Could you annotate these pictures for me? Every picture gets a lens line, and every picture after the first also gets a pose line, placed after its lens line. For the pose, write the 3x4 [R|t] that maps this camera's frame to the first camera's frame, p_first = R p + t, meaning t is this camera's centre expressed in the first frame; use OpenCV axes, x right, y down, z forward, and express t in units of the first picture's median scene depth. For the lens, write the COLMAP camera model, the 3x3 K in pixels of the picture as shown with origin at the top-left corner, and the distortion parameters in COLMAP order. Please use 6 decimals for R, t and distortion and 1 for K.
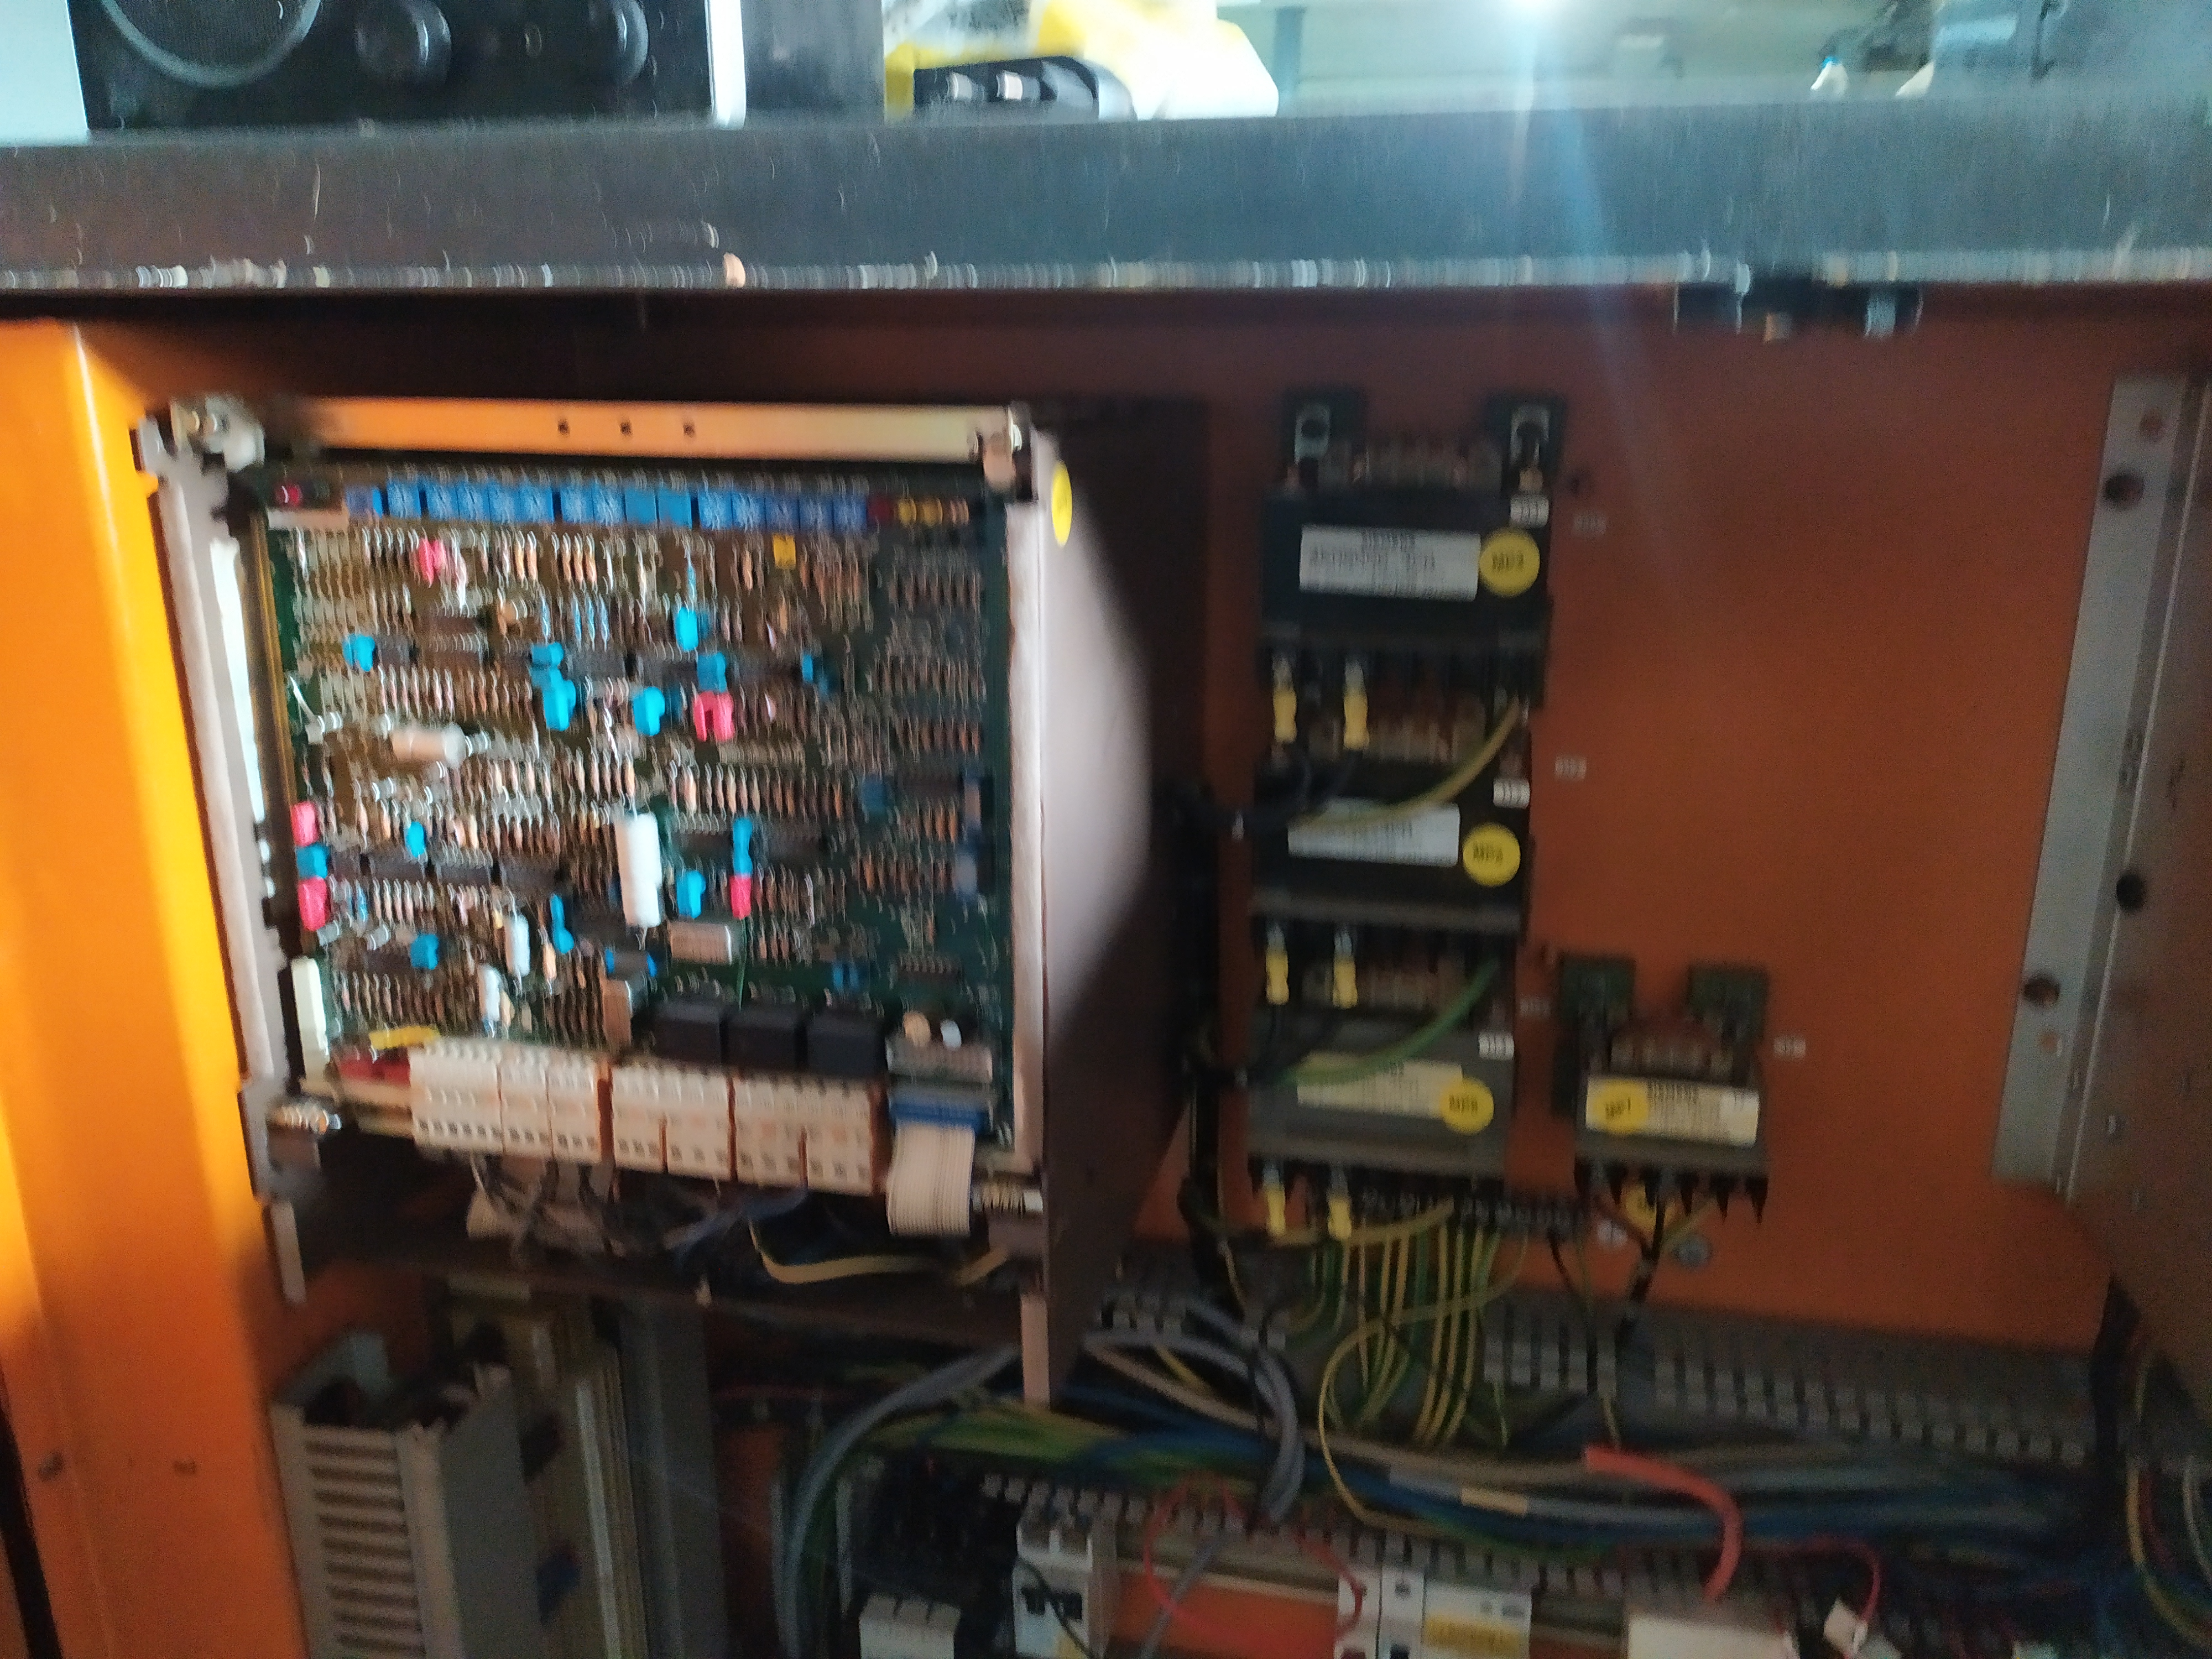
lens RADIAL K [[1655.7, 0, 1106.0], [0, 1655.7, 829.5], [0, 0, 1]] dist [0.046090, -0.044536]
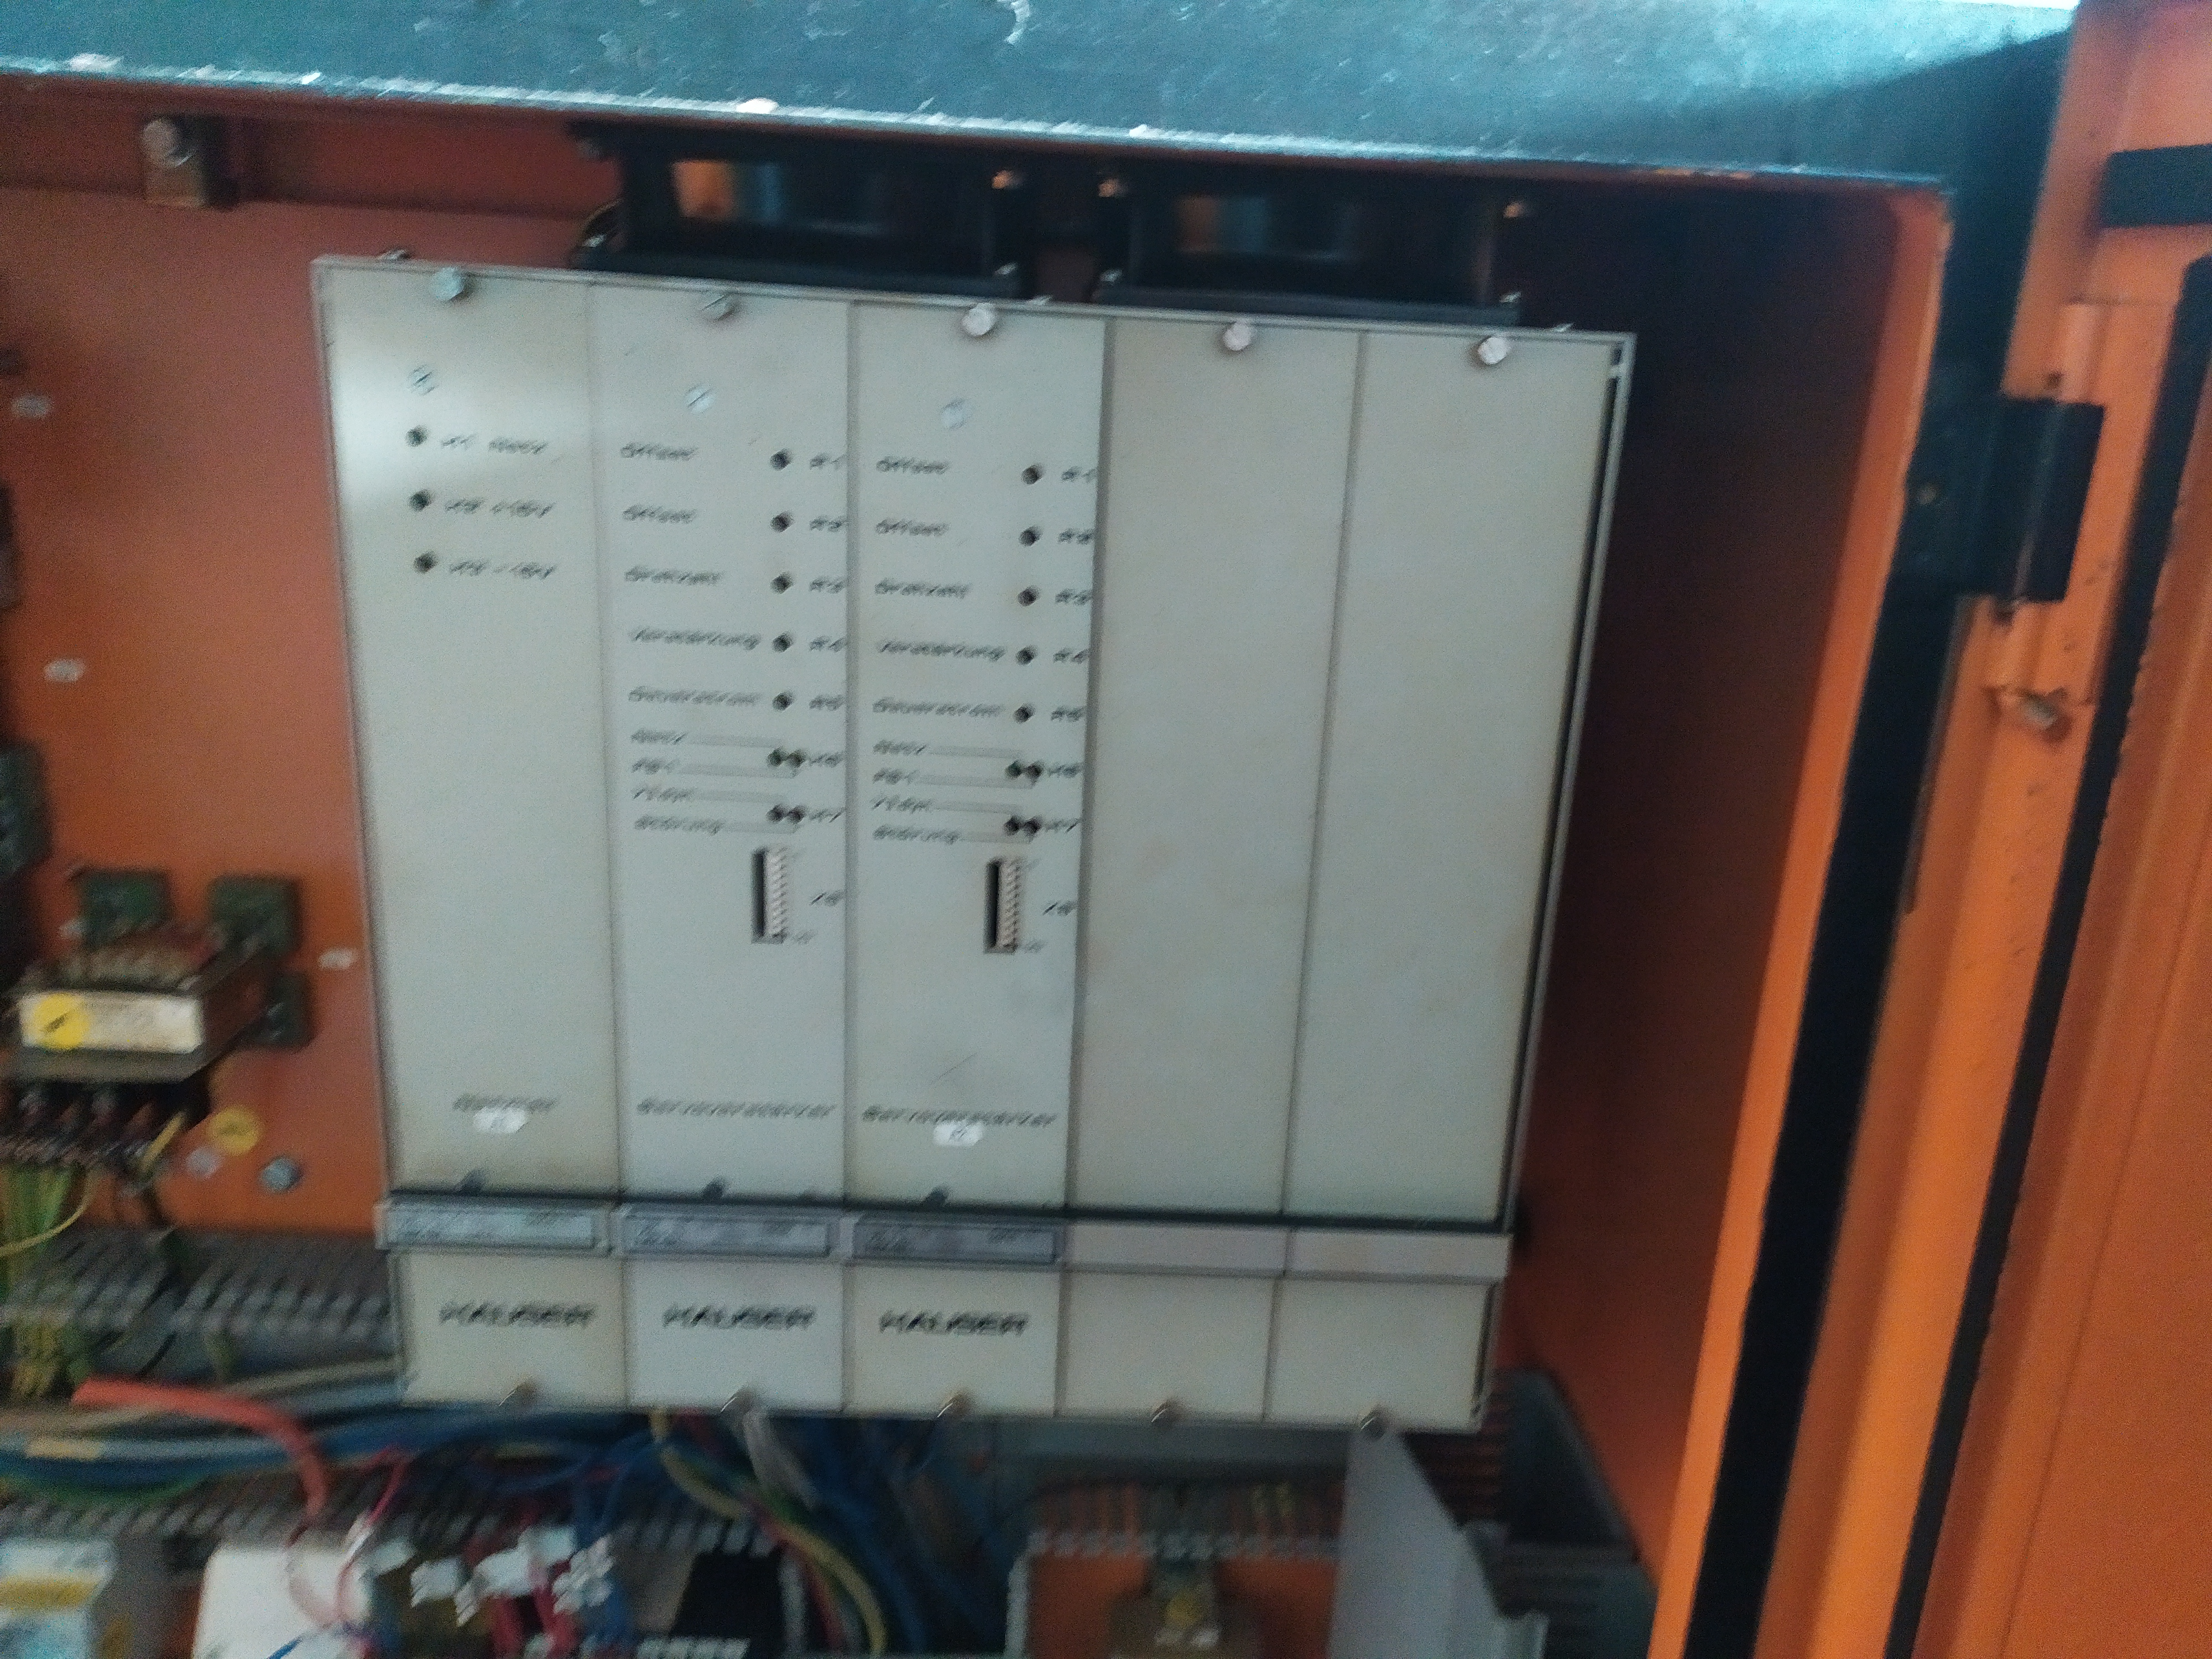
lens RADIAL K [[1655.7, 0, 1106.0], [0, 1655.7, 829.5], [0, 0, 1]] dist [0.046090, -0.044536]
pose [[0.969505, -0.012992, 0.244728, 0.582743], [0.012101, 0.999914, 0.005146, 0.053239], [-0.244774, -0.002028, 0.969578, -0.066345]]
